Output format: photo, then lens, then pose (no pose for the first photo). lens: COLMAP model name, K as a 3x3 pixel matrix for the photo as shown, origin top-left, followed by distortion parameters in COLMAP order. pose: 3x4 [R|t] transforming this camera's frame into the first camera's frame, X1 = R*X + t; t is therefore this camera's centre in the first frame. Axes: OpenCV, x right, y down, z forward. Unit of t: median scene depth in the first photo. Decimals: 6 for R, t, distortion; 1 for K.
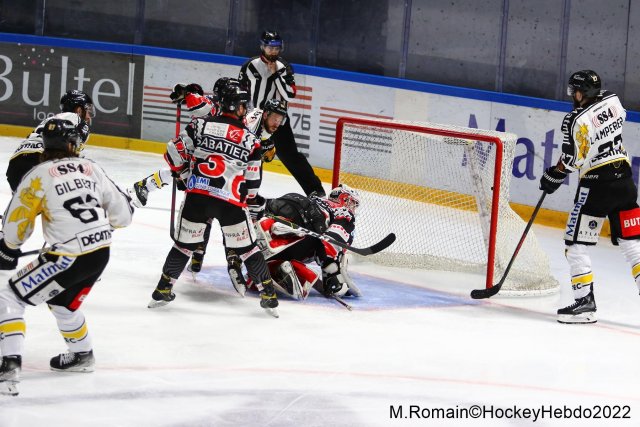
lens RADIAL K [[4081.4, 0, 335.9], [0, 4081.4, 213.9], [0, 0, 1]] dist [0.508950, -4.508549]
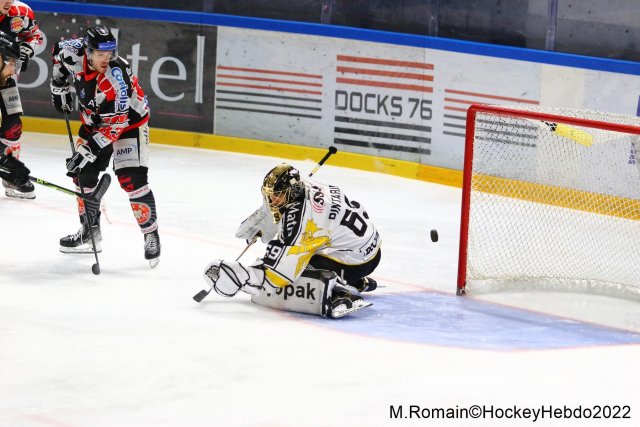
lens RADIAL K [[4081.4, 0, 335.9], [0, 4081.4, 213.9], [0, 0, 1]] dist [0.508950, -4.508549]
pose [[0.998817, -0.013247, -0.046788, 0.011582], [0.013218, 0.999912, -0.000939, -0.002076], [0.046796, 0.000320, 0.998904, 0.224750]]
